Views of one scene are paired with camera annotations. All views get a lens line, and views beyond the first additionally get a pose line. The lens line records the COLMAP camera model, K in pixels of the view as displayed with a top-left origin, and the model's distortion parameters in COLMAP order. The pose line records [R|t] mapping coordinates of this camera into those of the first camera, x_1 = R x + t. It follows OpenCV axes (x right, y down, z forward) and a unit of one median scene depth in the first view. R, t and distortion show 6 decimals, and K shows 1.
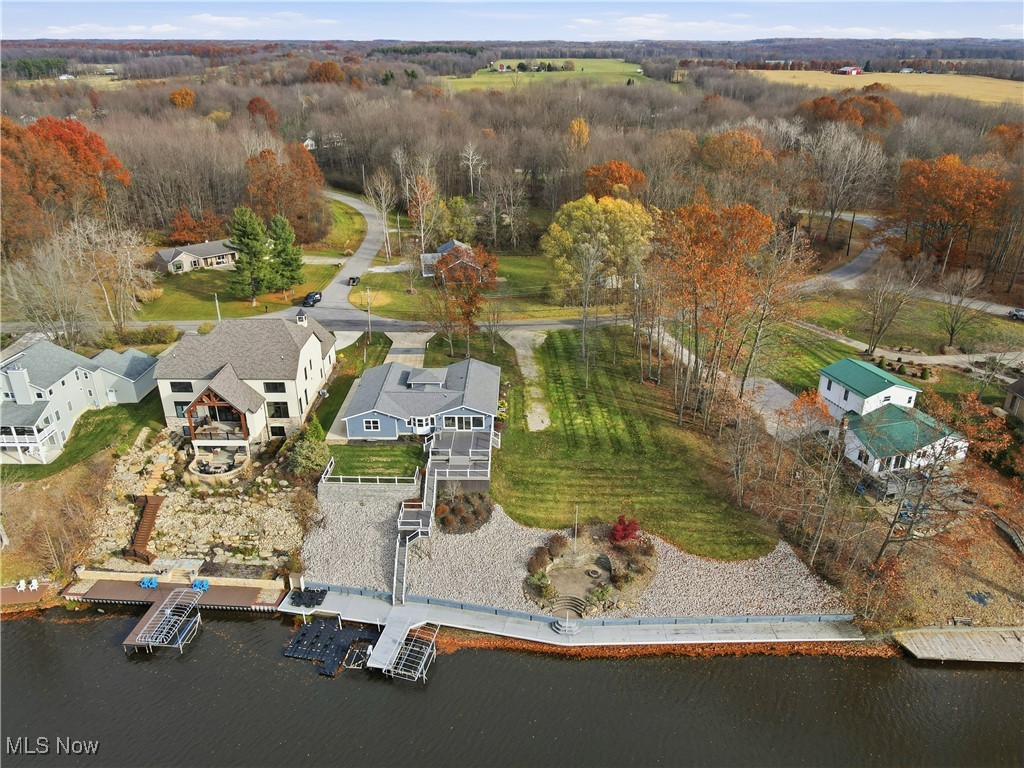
lens RADIAL K [[750.4, 0, 517.3], [0, 750.4, 385.3], [0, 0, 1]] dist [-0.003859, 0.037426]
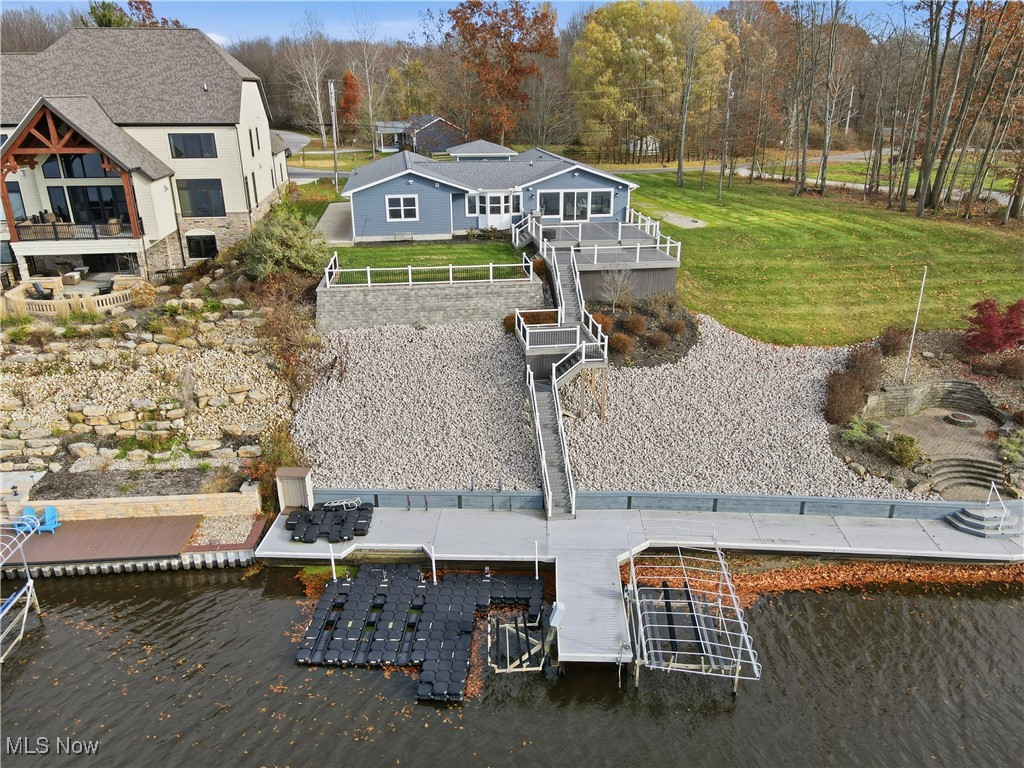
lens RADIAL K [[750.4, 0, 517.3], [0, 750.4, 385.3], [0, 0, 1]] dist [-0.003859, 0.037426]
pose [[0.987178, -0.061476, 0.147313, -0.217366], [0.069122, 0.996484, -0.047356, 0.218856], [-0.143884, 0.056932, 0.987956, 0.545405]]
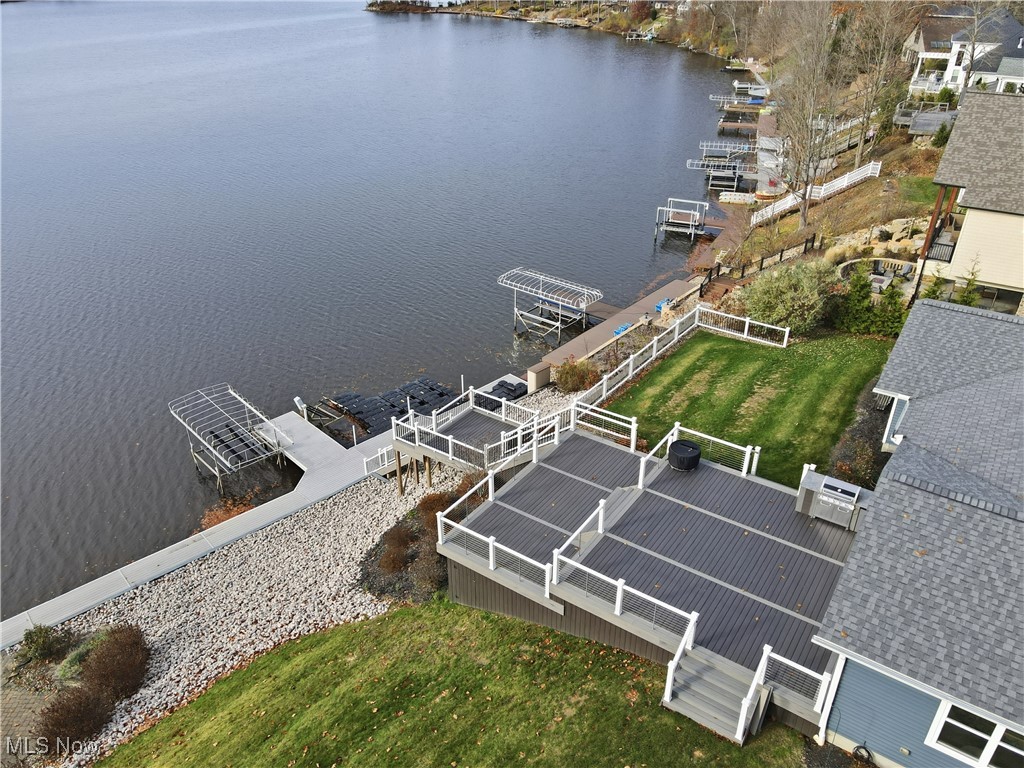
lens RADIAL K [[750.4, 0, 517.3], [0, 750.4, 385.3], [0, 0, 1]] dist [-0.003859, 0.037426]
pose [[-0.565258, 0.405842, -0.718175, 0.101394], [-0.345256, 0.674291, 0.652786, -0.079155], [0.749187, 0.616947, -0.241029, 1.050668]]
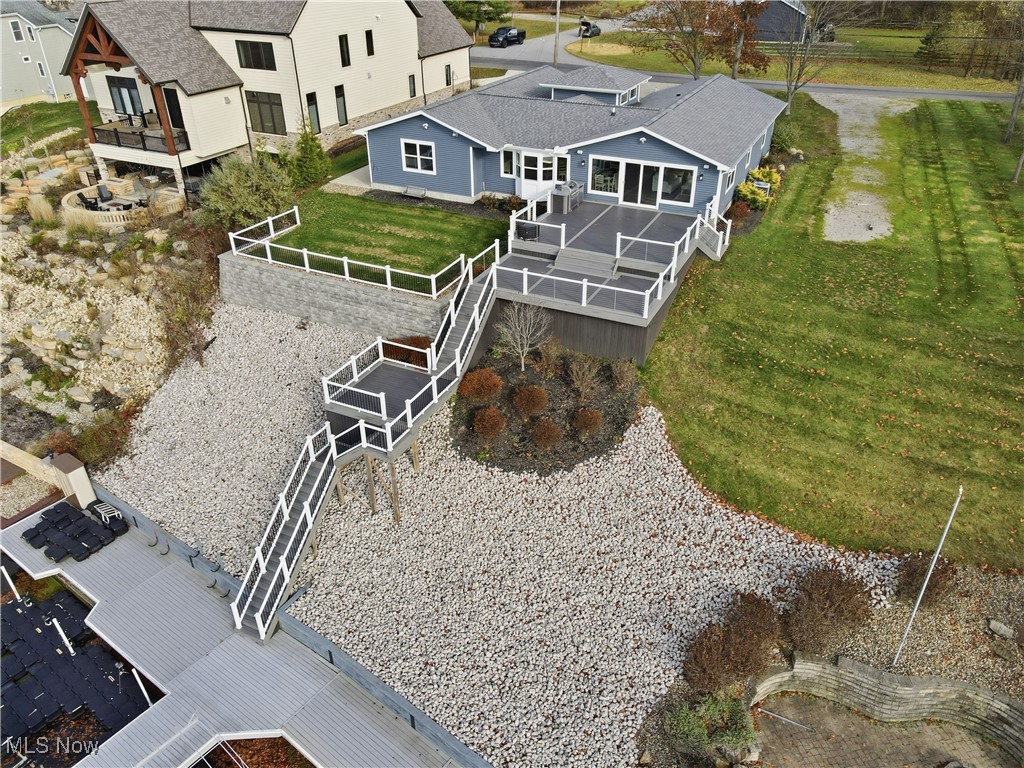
lens RADIAL K [[750.4, 0, 517.3], [0, 750.4, 385.3], [0, 0, 1]] dist [-0.003859, 0.037426]
pose [[0.905872, 0.217390, -0.363508, 0.033135], [-0.172135, 0.973120, 0.152991, 0.111768], [0.386996, -0.076018, 0.918943, 0.694811]]
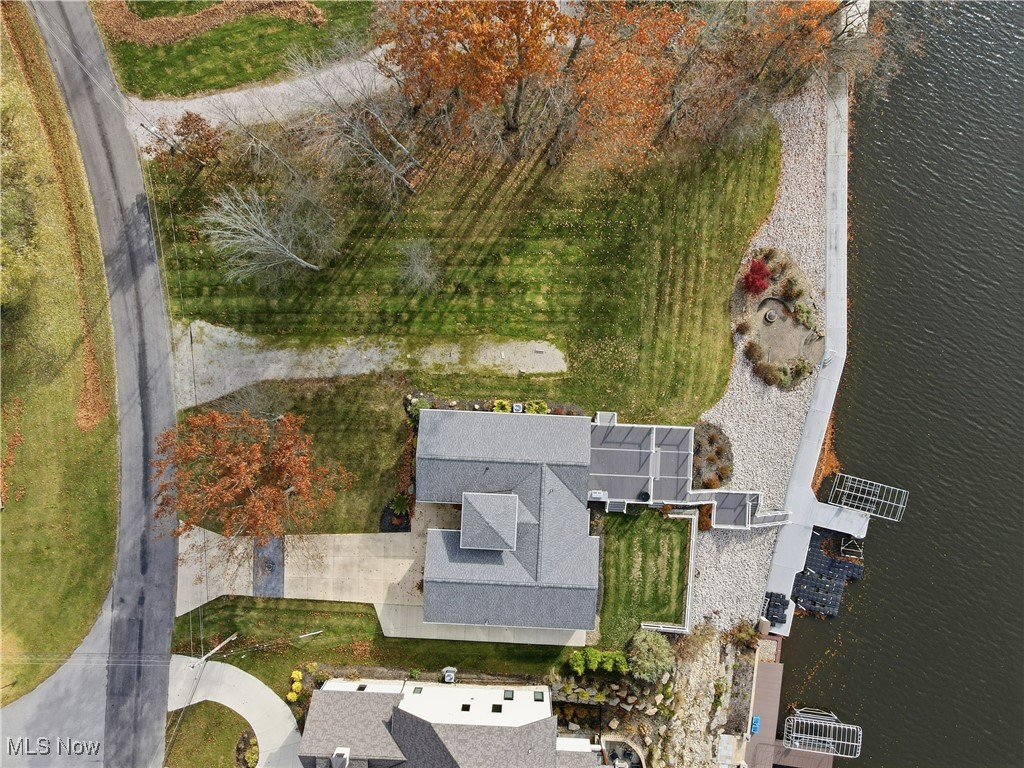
lens RADIAL K [[750.4, 0, 517.3], [0, 750.4, 385.3], [0, 0, 1]] dist [-0.003859, 0.037426]
pose [[0.038339, -0.999176, 0.013288, -0.010098], [0.425947, 0.028370, 0.904303, -0.705169], [-0.903935, -0.029010, 0.426684, 0.826863]]
